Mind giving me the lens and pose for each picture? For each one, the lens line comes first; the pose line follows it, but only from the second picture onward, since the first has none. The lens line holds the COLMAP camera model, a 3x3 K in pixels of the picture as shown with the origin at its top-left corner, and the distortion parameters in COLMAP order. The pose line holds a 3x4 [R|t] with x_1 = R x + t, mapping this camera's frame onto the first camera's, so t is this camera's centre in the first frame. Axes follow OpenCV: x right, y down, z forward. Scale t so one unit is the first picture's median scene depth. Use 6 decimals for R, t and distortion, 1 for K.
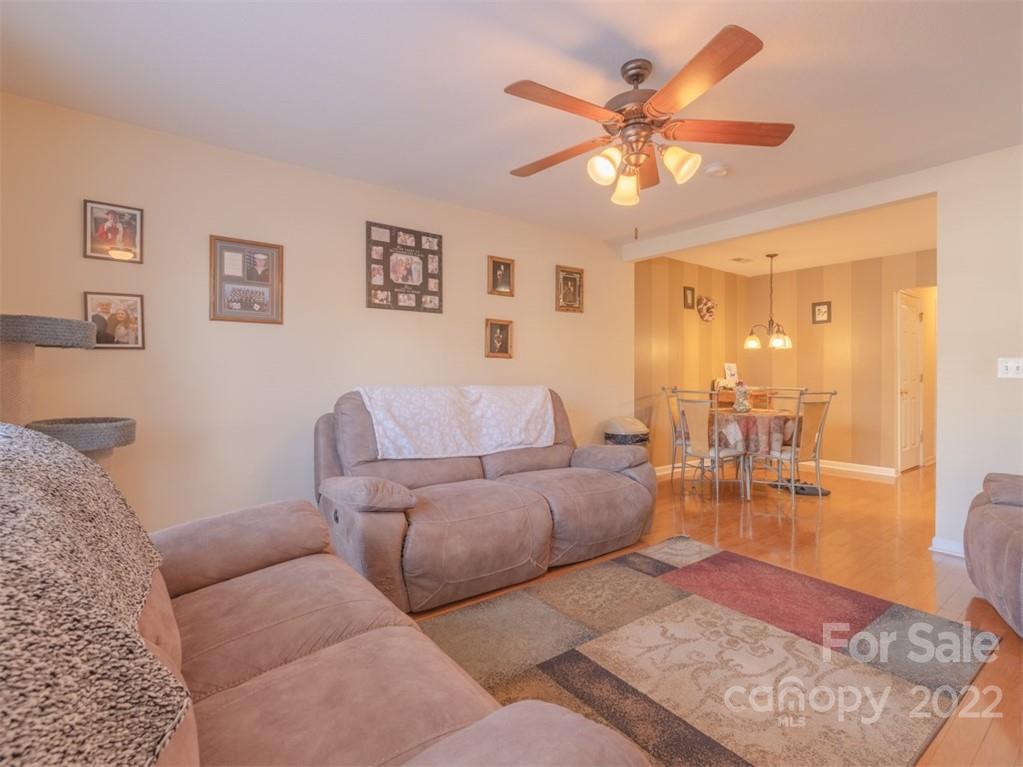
lens RADIAL K [[500.3, 0, 511.5], [0, 500.3, 383.5], [0, 0, 1]] dist [-0.002203, -0.000083]
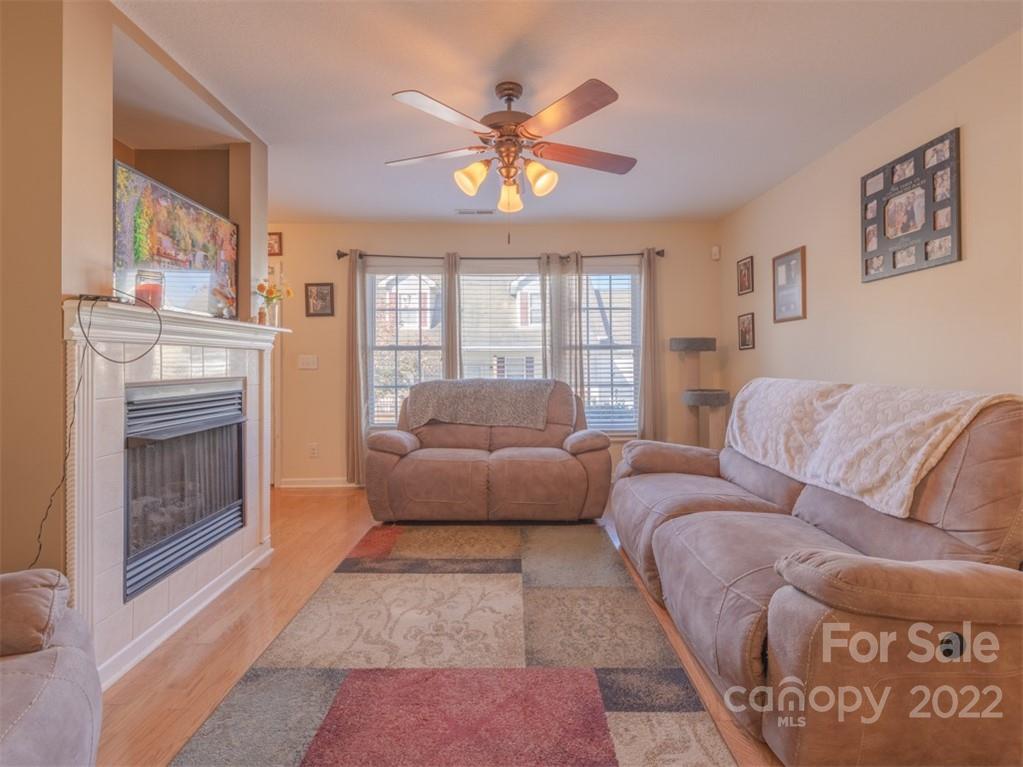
lens RADIAL K [[478.3, 0, 510.1], [0, 478.3, 372.0], [0, 0, 1]] dist [0.000211, -0.000138]
pose [[-0.587621, 0.012202, -0.809044, 0.678271], [-0.016087, 0.999512, 0.026760, -0.019493], [0.808977, 0.028740, -0.587138, 0.998086]]
